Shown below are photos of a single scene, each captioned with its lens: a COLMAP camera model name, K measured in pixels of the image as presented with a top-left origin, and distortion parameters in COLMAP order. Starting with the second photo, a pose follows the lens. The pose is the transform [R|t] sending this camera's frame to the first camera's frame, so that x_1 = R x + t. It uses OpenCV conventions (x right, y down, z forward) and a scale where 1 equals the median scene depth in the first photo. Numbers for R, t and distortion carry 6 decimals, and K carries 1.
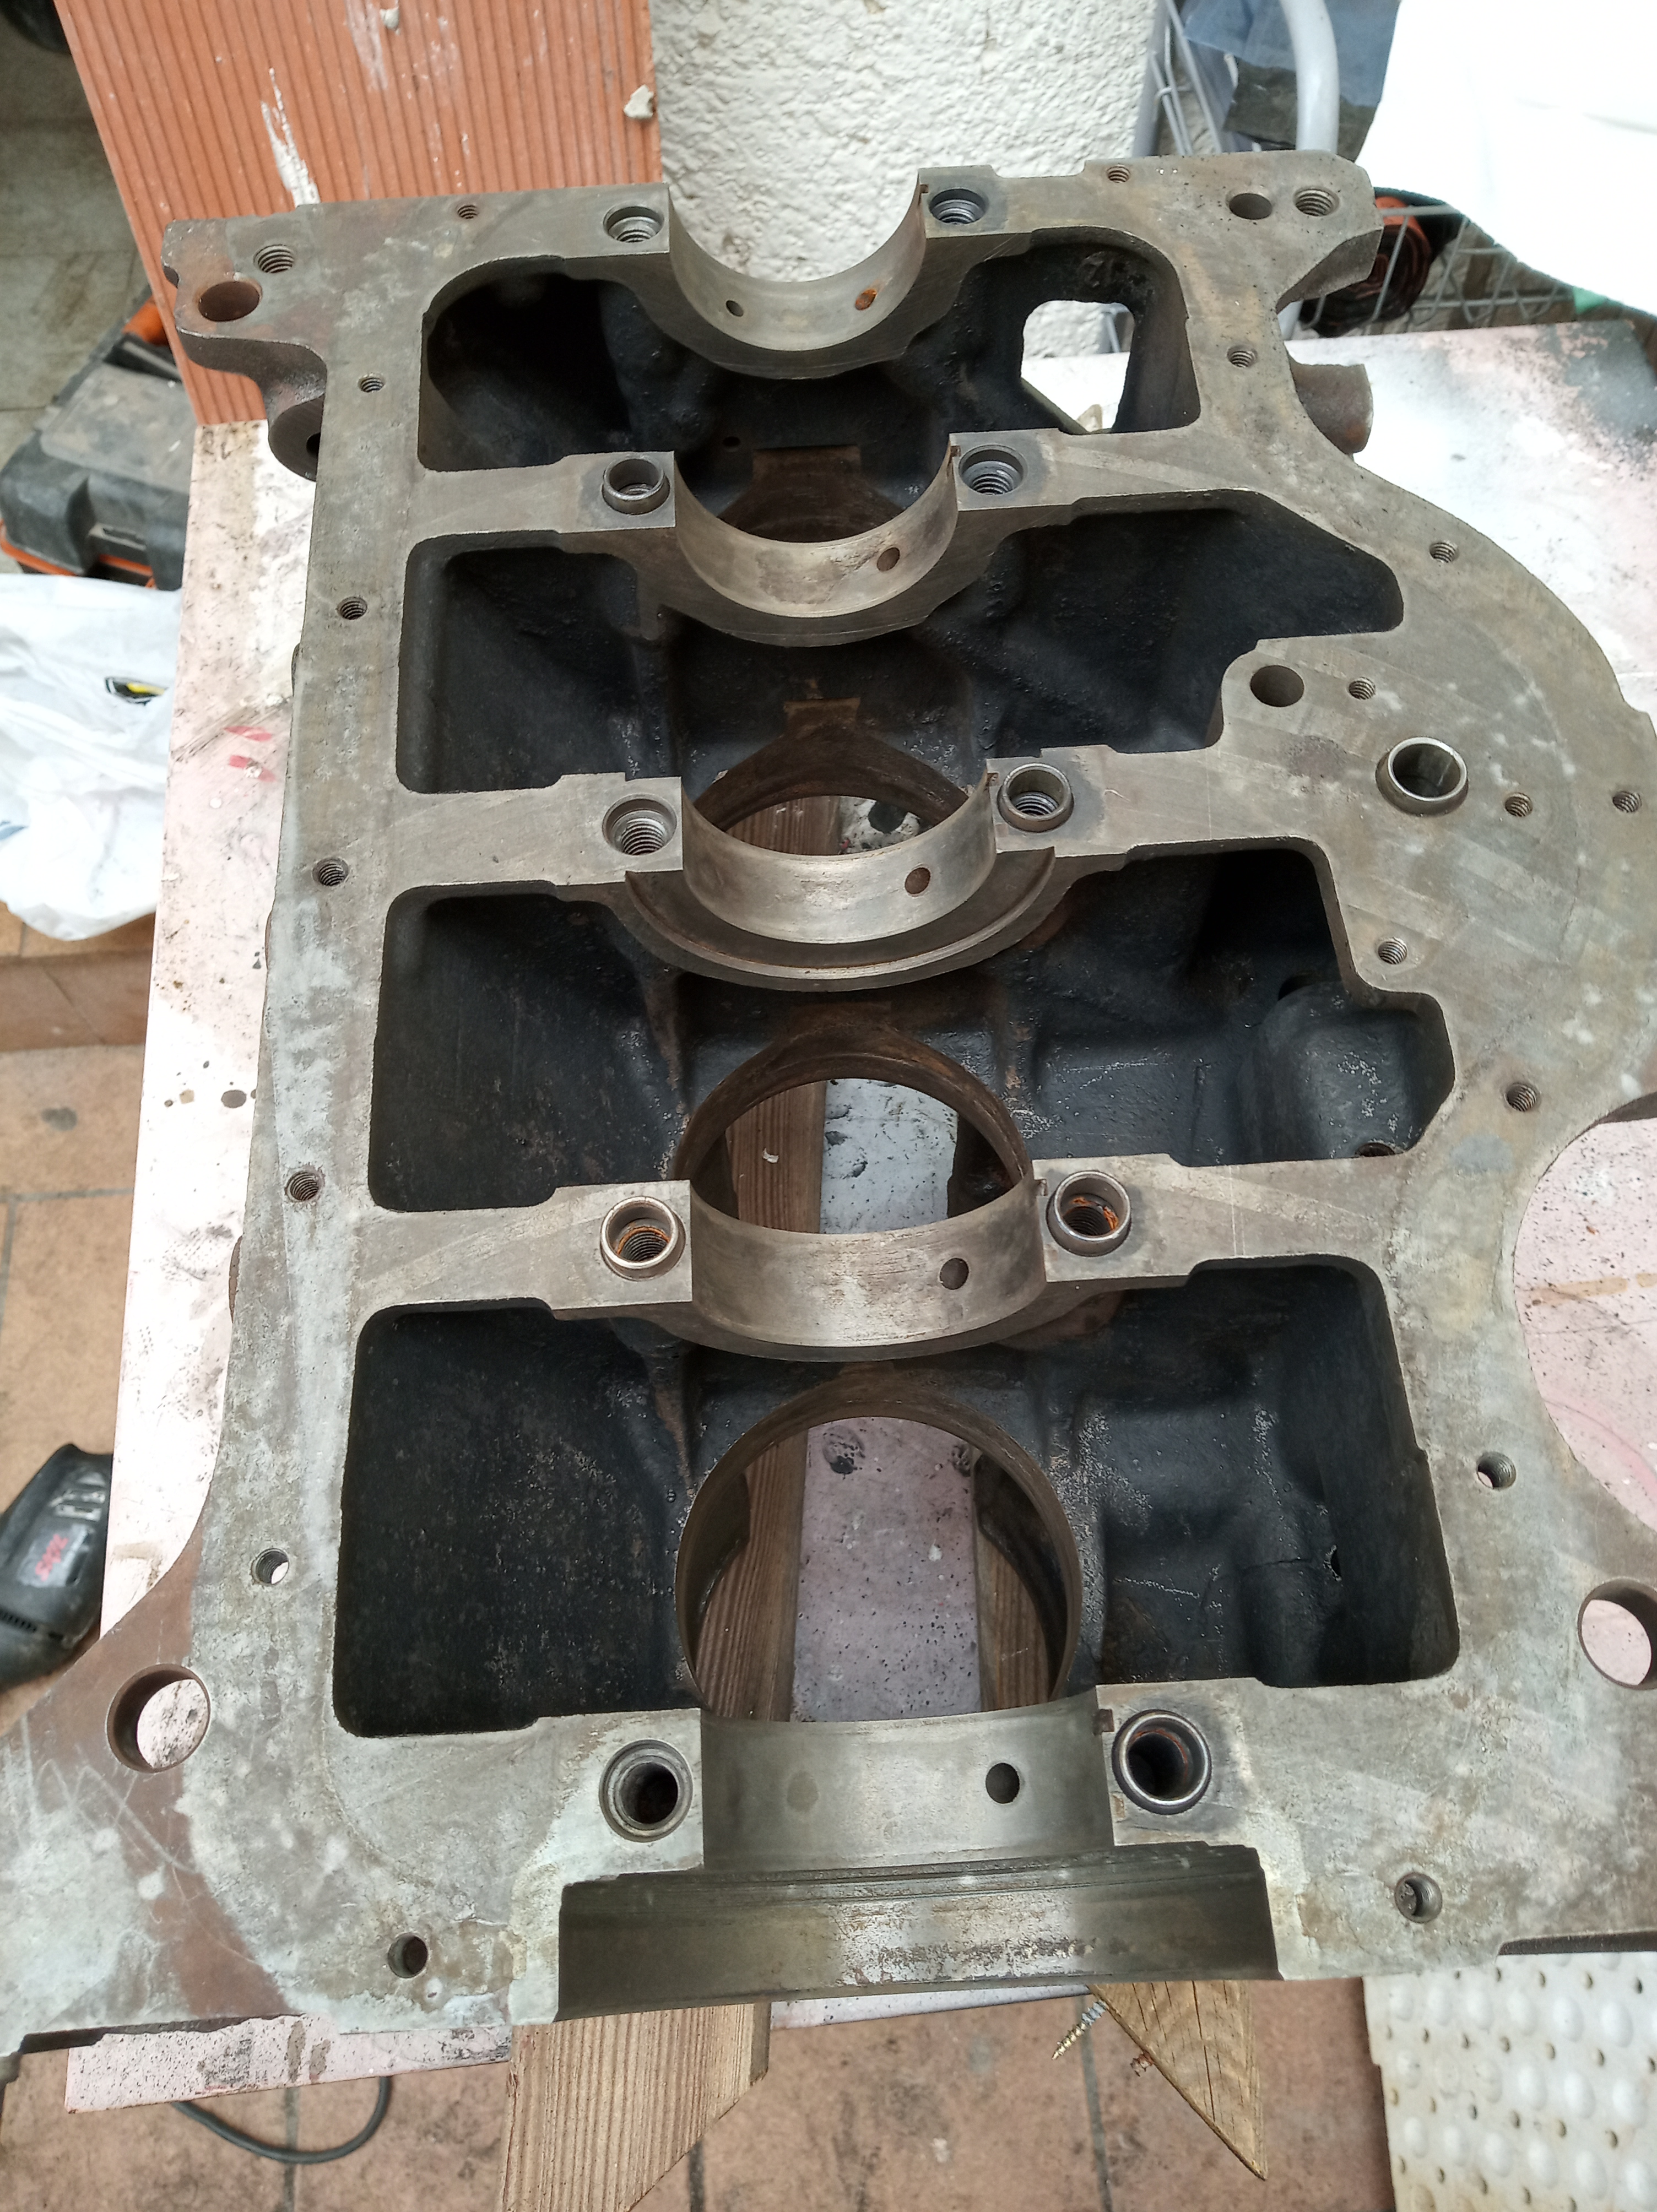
lens RADIAL K [[1764.9, 0, 835.4], [0, 1764.9, 1087.0], [0, 0, 1]] dist [-0.005541, -0.021616]
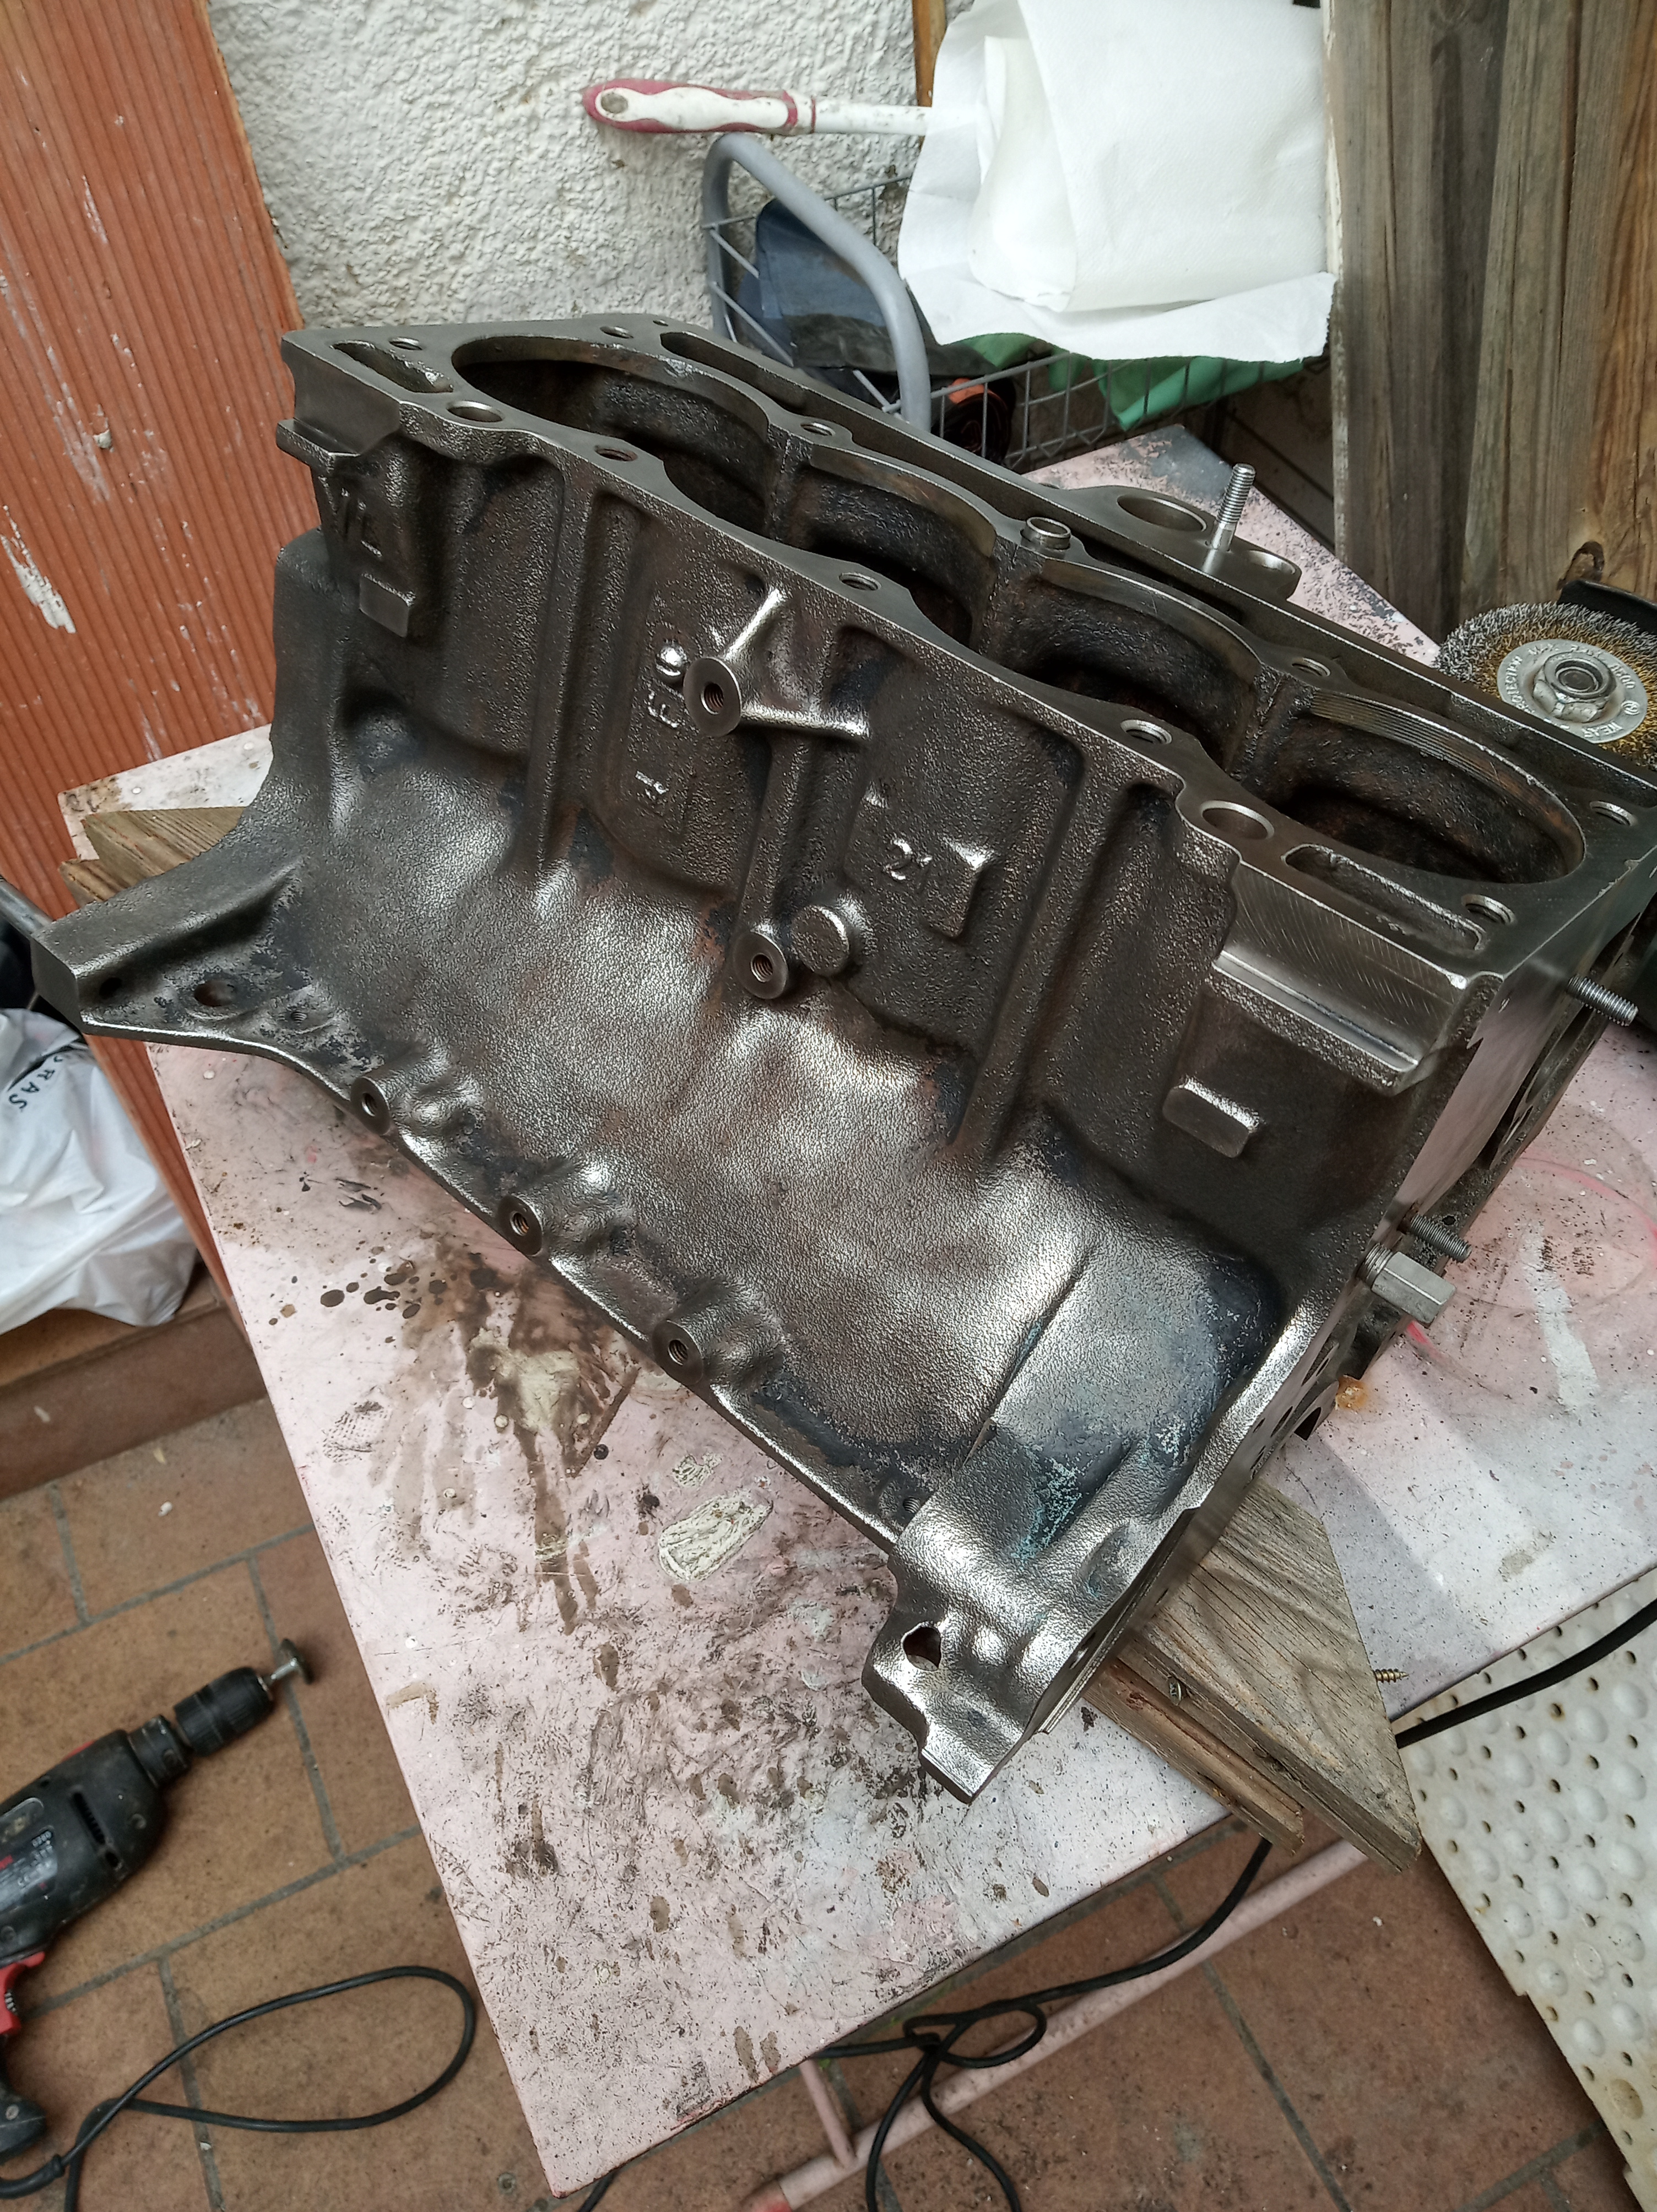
lens RADIAL K [[1764.9, 0, 828.1], [0, 1764.9, 1054.7], [0, 0, 1]] dist [-0.005541, -0.021616]
pose [[0.933592, -0.293128, 0.206112, -0.335152], [0.328059, 0.930573, -0.162515, 0.201524], [-0.144165, 0.219340, 0.964939, -0.160613]]
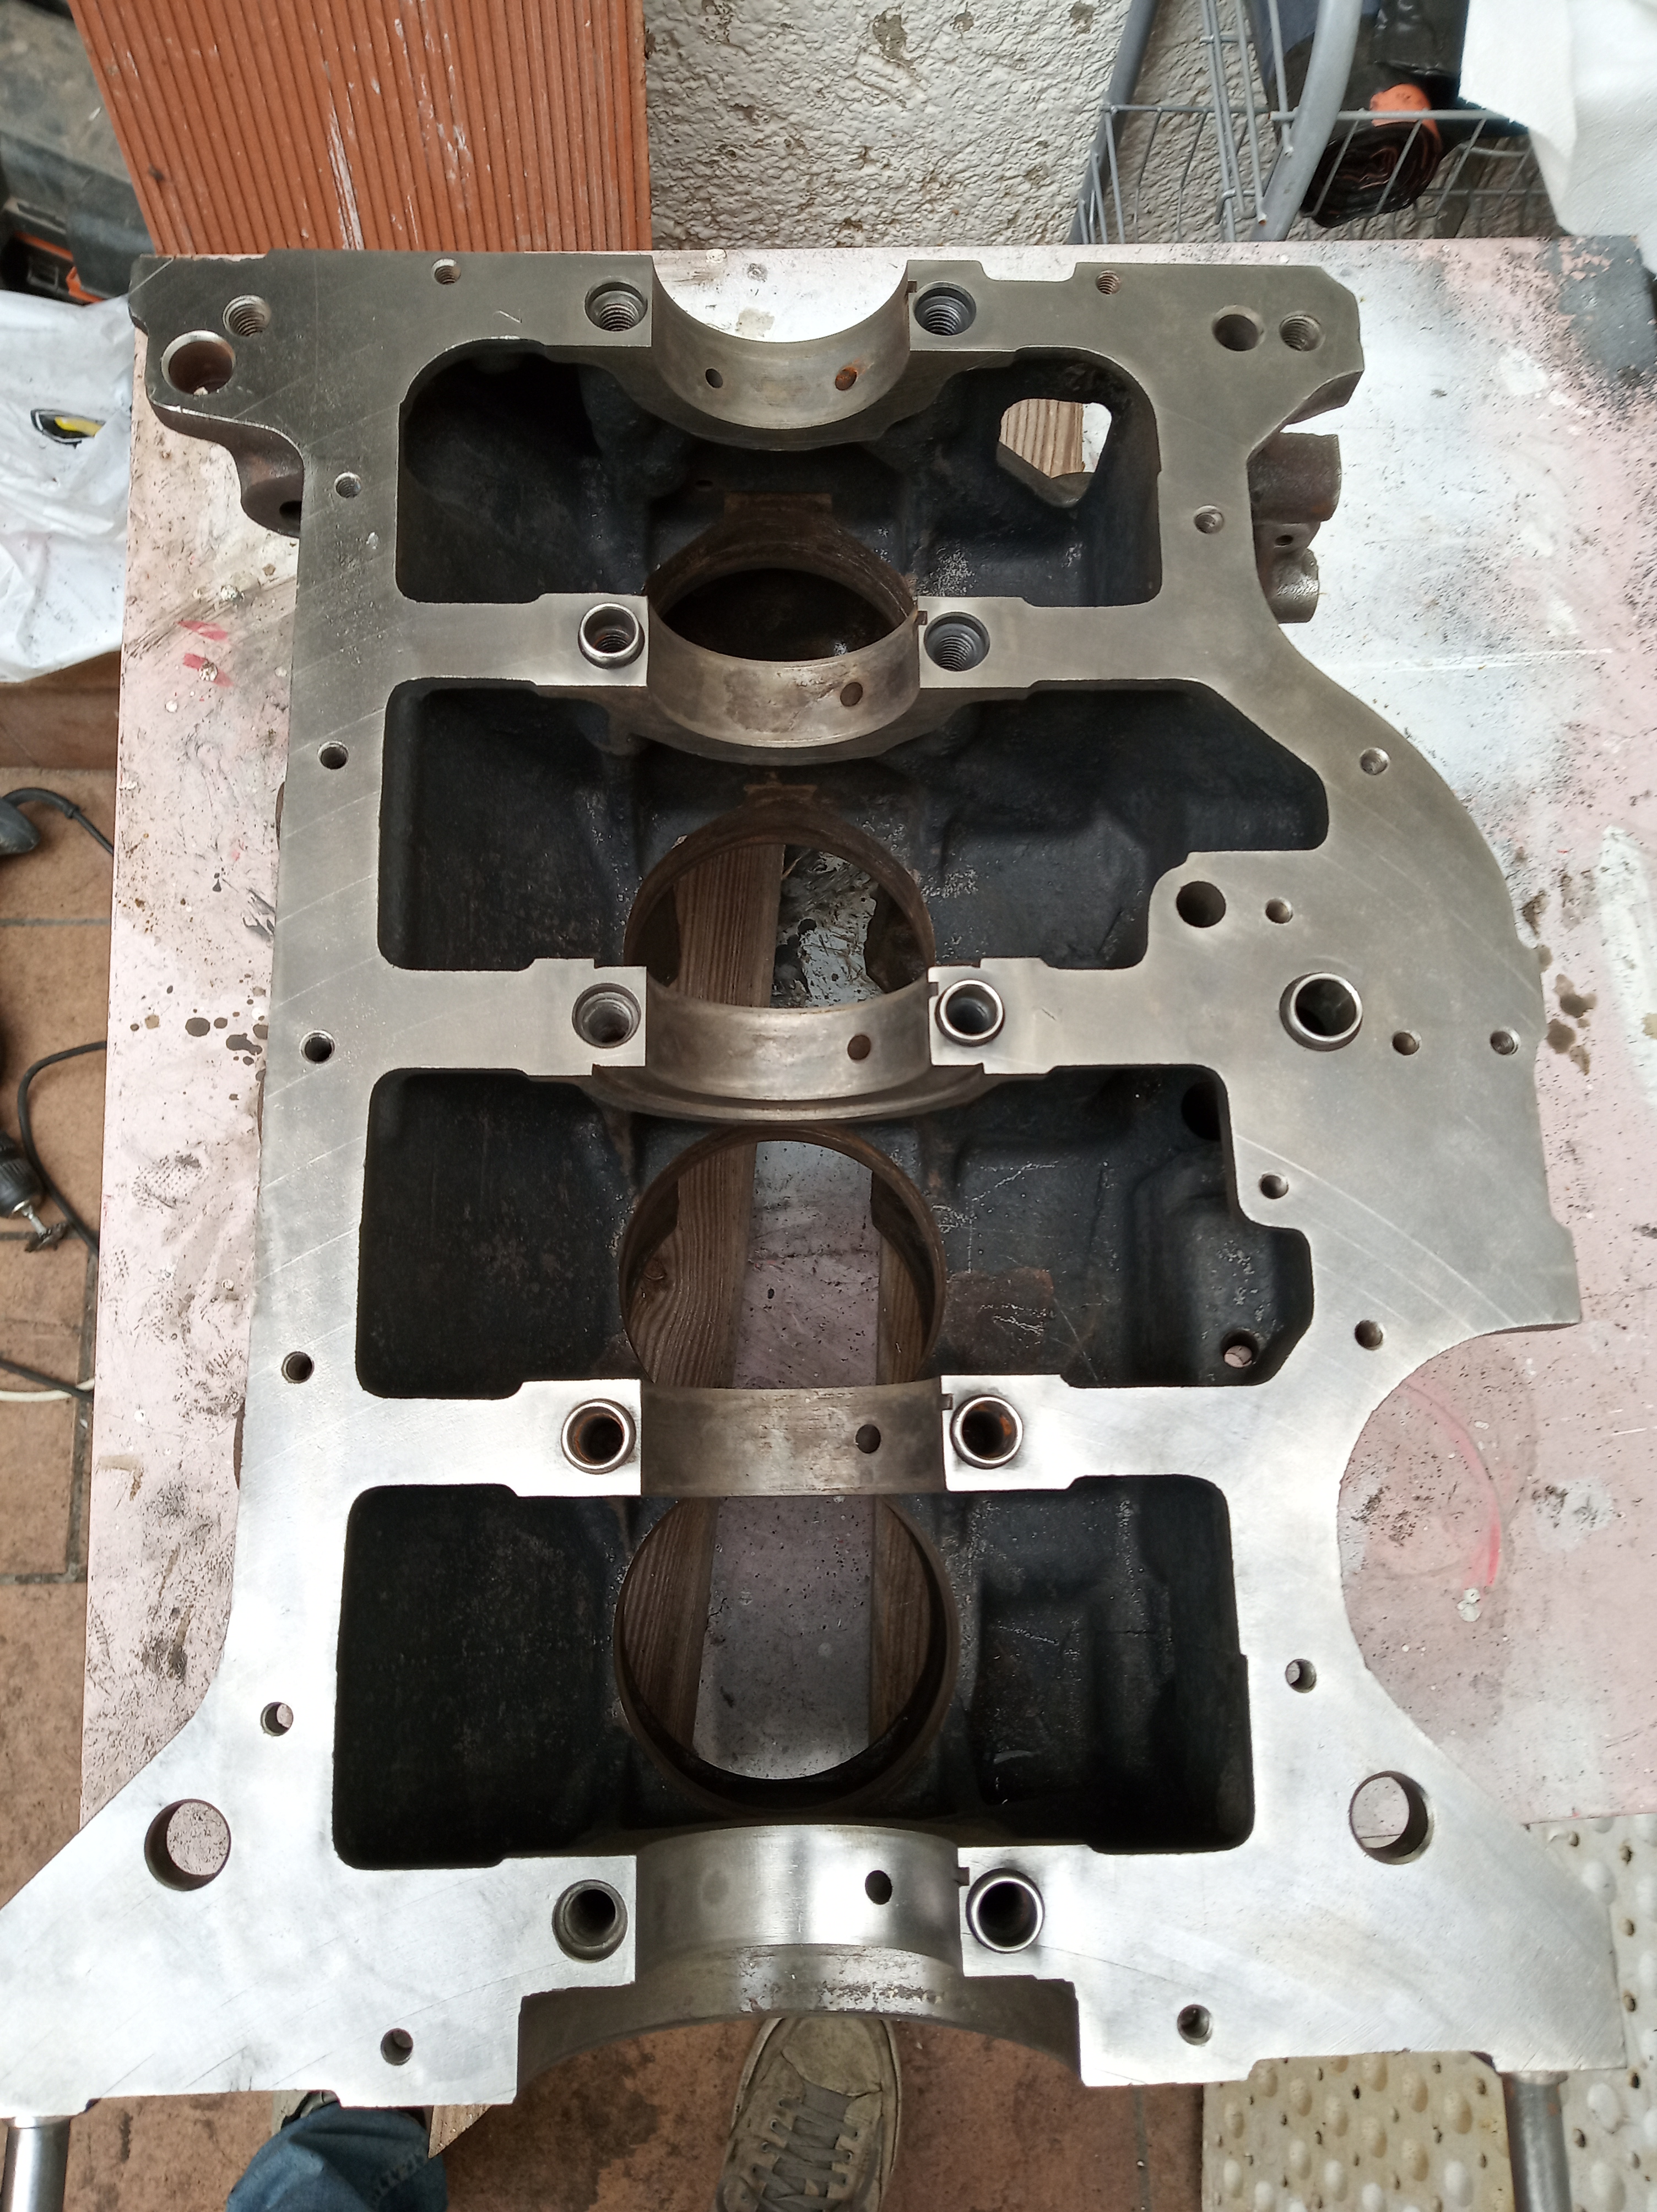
lens RADIAL K [[1764.9, 0, 835.4], [0, 1764.9, 1098.7], [0, 0, 1]] dist [-0.005541, -0.021616]
pose [[0.997561, 0.052693, 0.045786, -0.014016], [-0.061154, 0.975955, 0.209216, -0.273233], [-0.033661, -0.211506, 0.976797, -0.060132]]
